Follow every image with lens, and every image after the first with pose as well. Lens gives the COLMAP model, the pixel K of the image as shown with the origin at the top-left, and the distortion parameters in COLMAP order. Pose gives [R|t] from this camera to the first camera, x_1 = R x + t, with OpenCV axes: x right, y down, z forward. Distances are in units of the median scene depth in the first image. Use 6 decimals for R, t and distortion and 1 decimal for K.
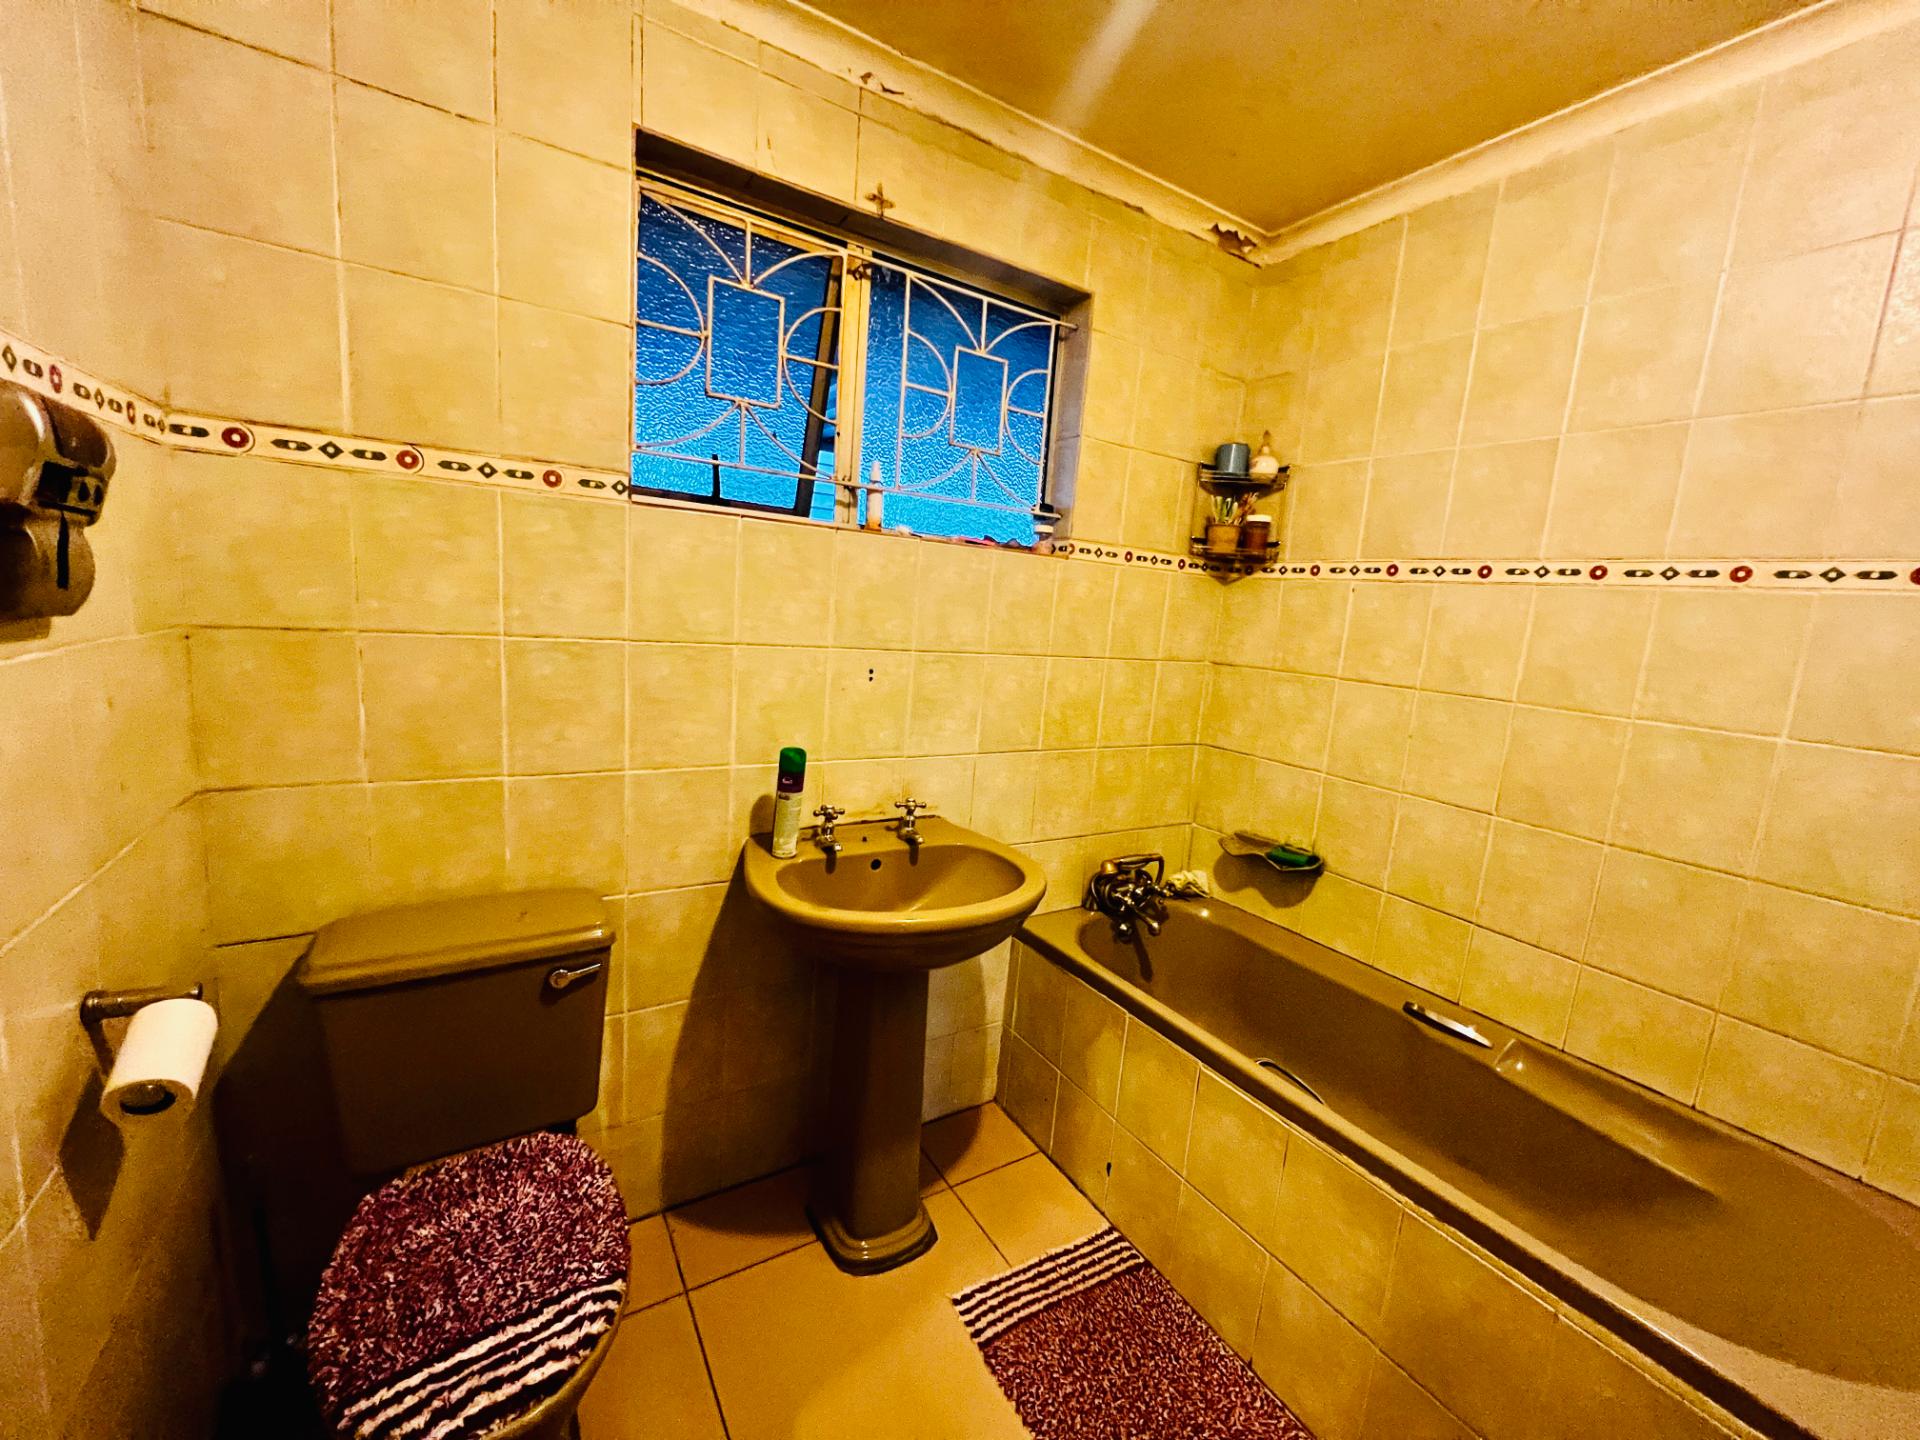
lens RADIAL K [[766.2, 0, 960.0], [0, 766.2, 720.0], [0, 0, 1]] dist [-0.003981, 0.001092]
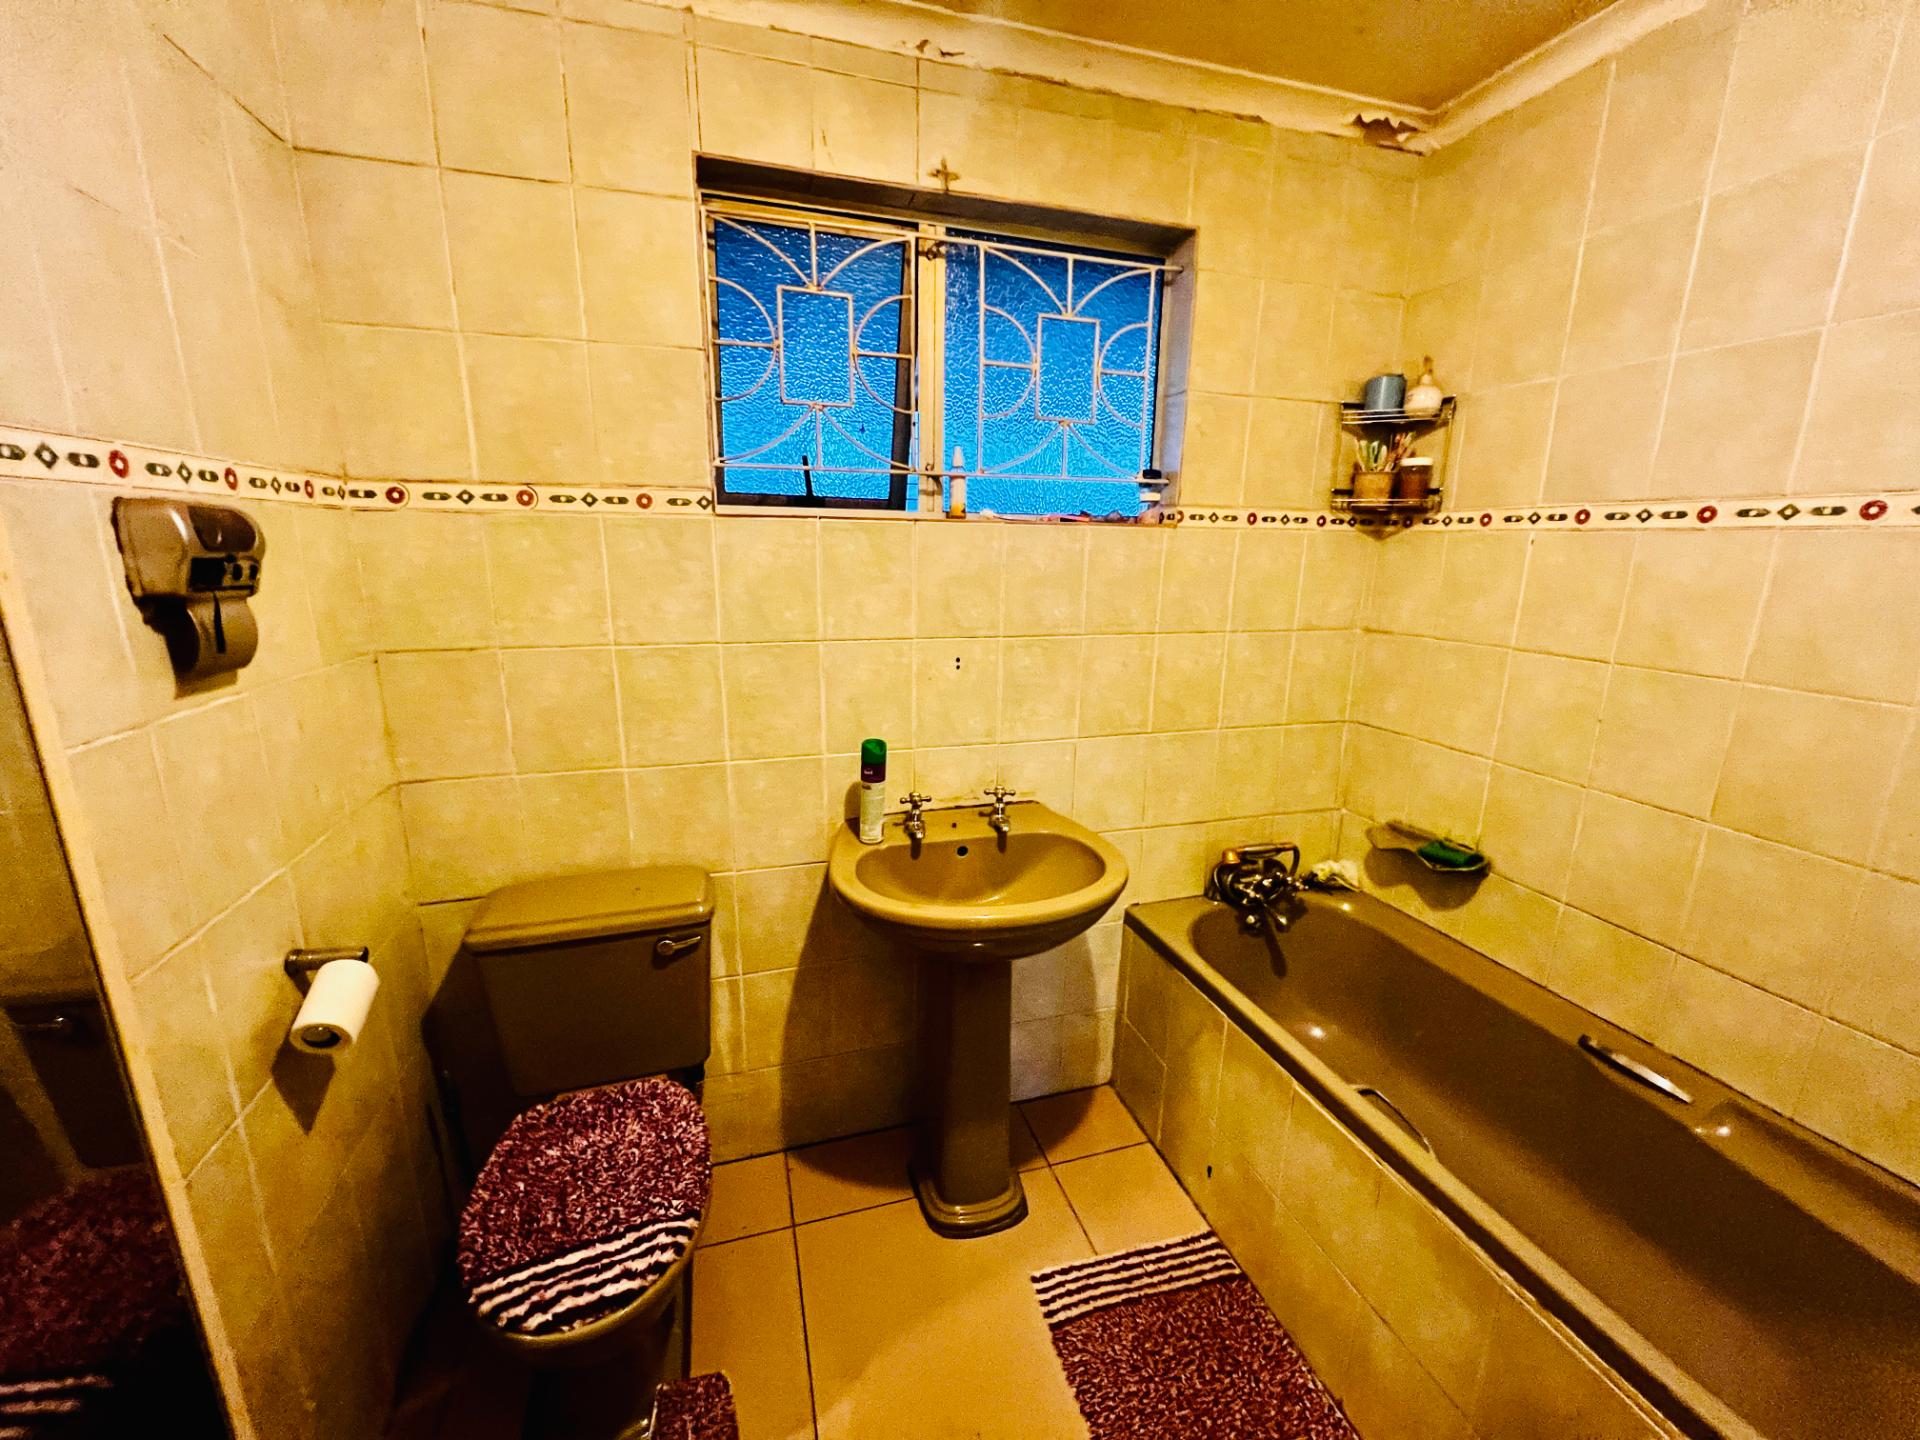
lens RADIAL K [[766.2, 0, 960.0], [0, 766.2, 720.0], [0, 0, 1]] dist [-0.003981, 0.001092]
pose [[0.964867, -0.003496, -0.262717, 0.159904], [0.019900, 0.998012, 0.059803, -0.047679], [0.261985, -0.062930, 0.963018, 0.031553]]
